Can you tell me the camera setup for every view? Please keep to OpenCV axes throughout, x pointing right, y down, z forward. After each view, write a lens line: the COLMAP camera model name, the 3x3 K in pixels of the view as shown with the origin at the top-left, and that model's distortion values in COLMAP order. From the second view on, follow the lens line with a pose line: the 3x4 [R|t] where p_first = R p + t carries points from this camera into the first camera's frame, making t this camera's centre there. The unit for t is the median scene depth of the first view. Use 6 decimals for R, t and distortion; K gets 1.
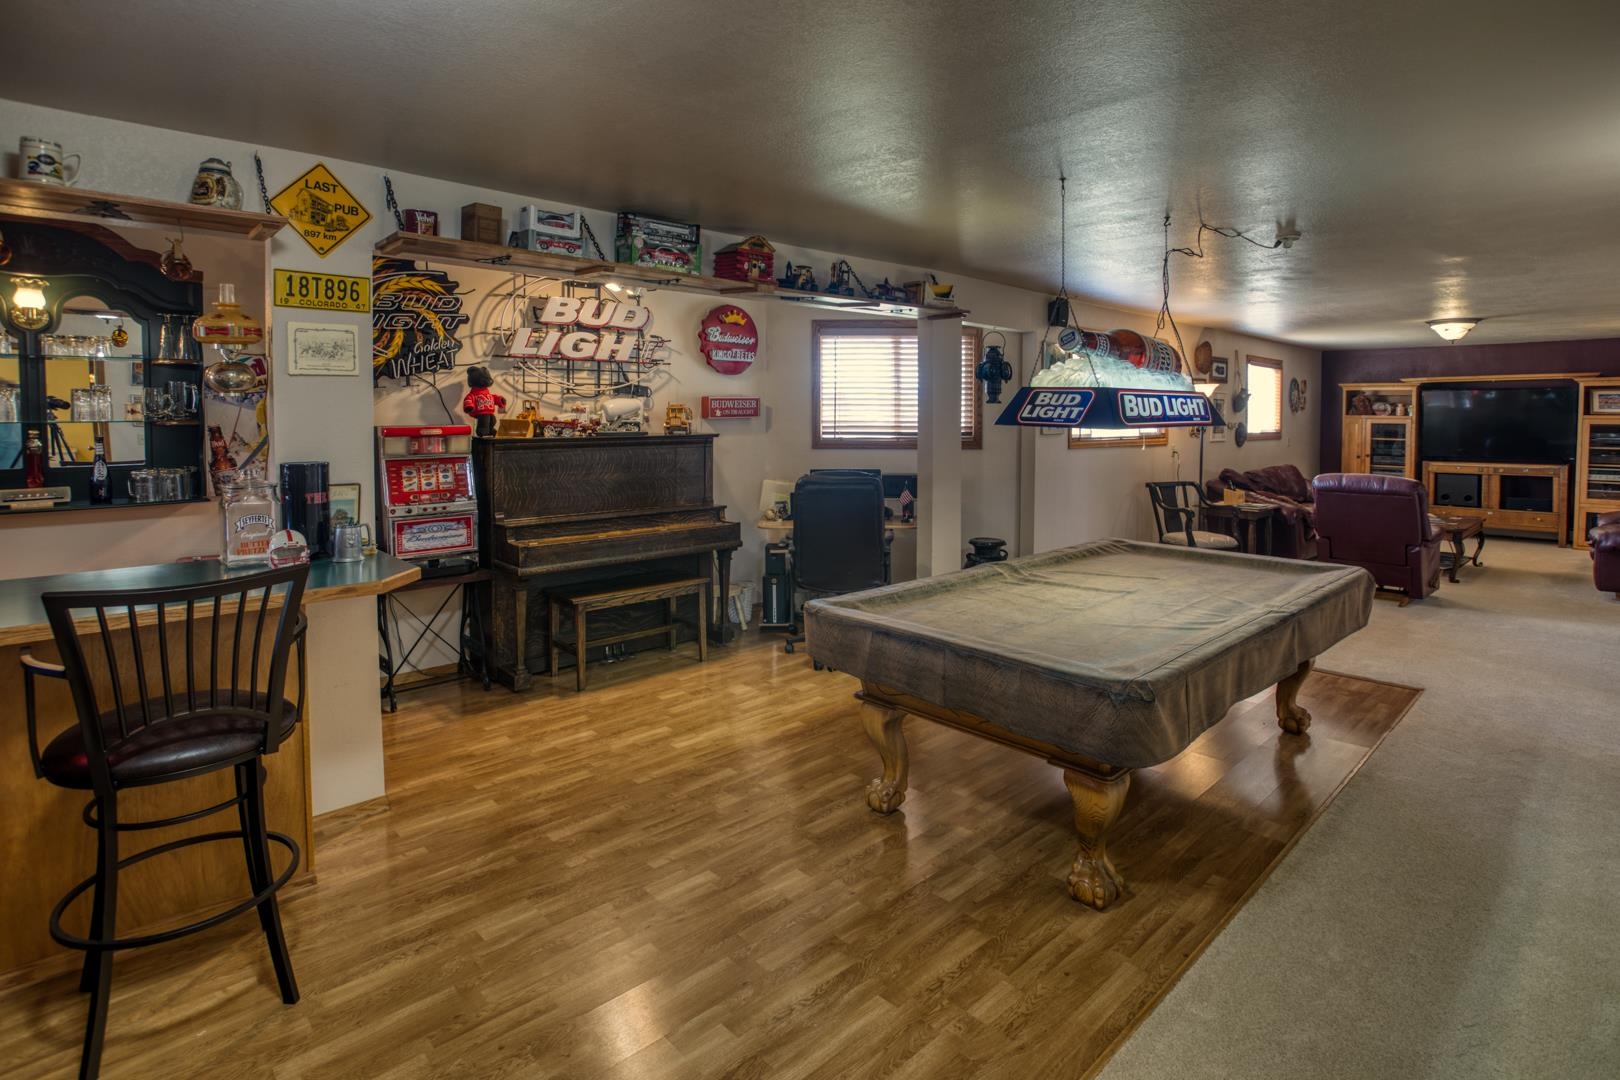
lens RADIAL K [[825.8, 0, 811.4], [0, 825.8, 435.3], [0, 0, 1]] dist [-0.032089, 0.000858]
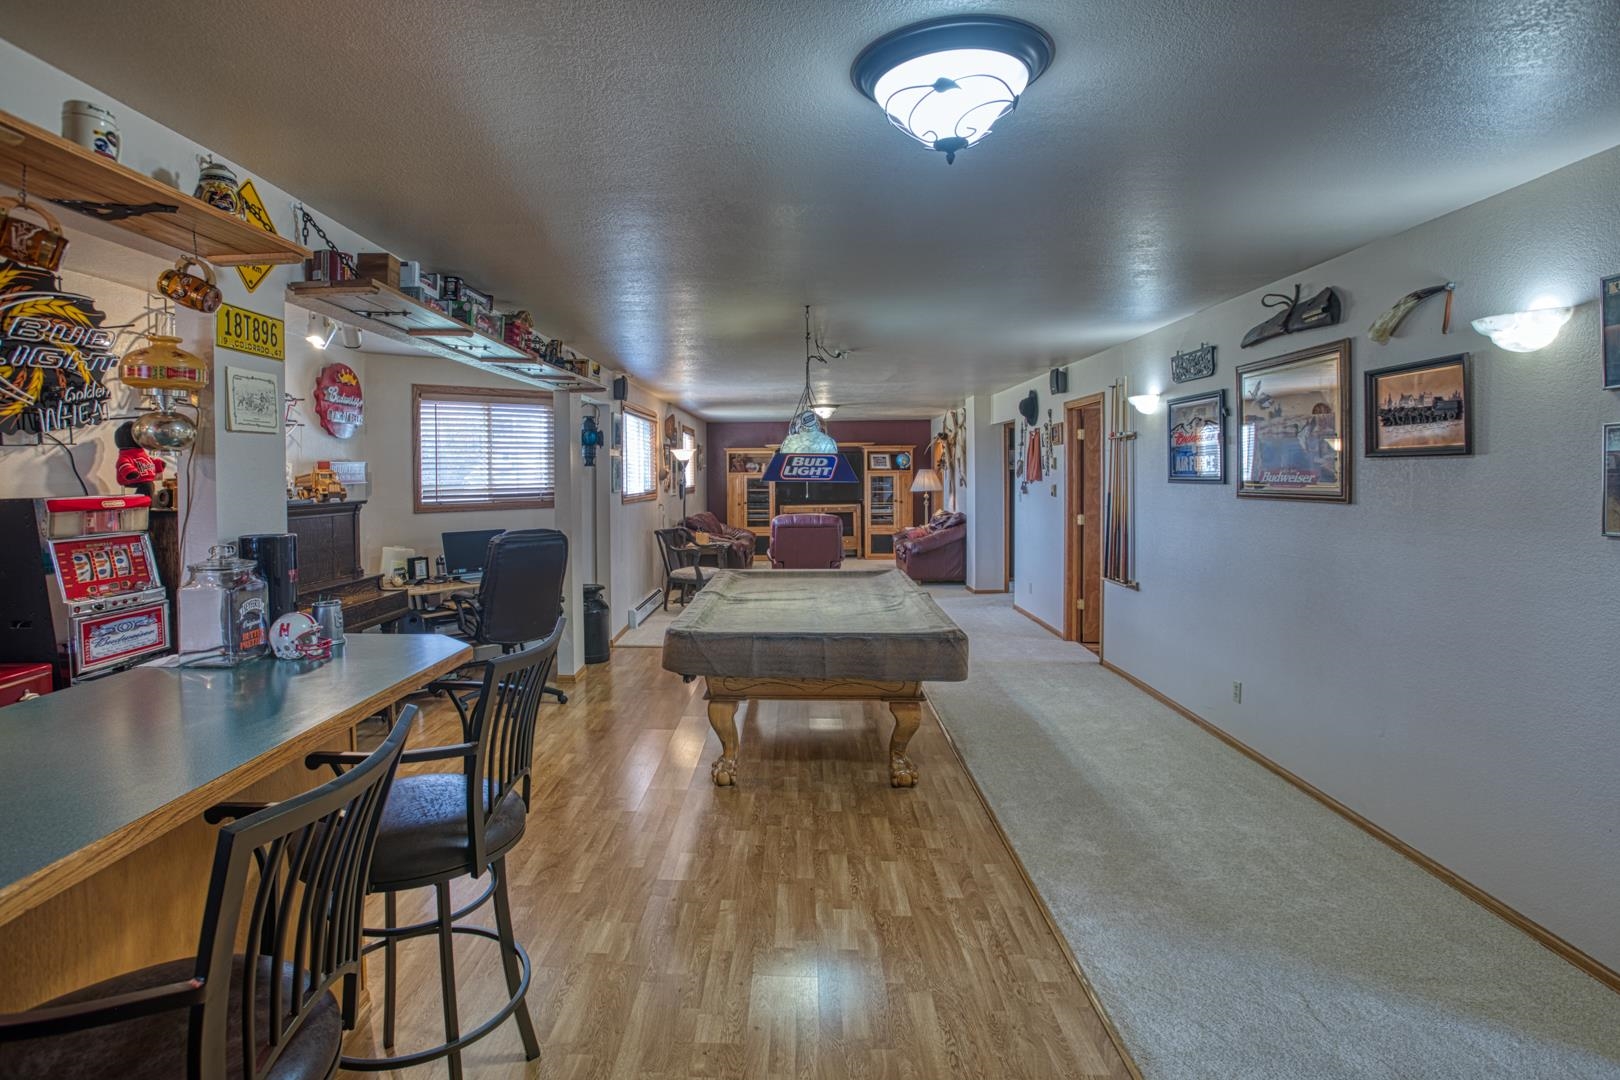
lens RADIAL K [[827.1, 0, 741.3], [0, 827.1, 491.3], [0, 0, 1]] dist [-0.100263, 0.079049]
pose [[0.738392, -0.027175, 0.673824, -0.541285], [0.032935, 0.999449, 0.004216, 0.000552], [-0.673567, 0.019079, 0.738880, 0.033822]]
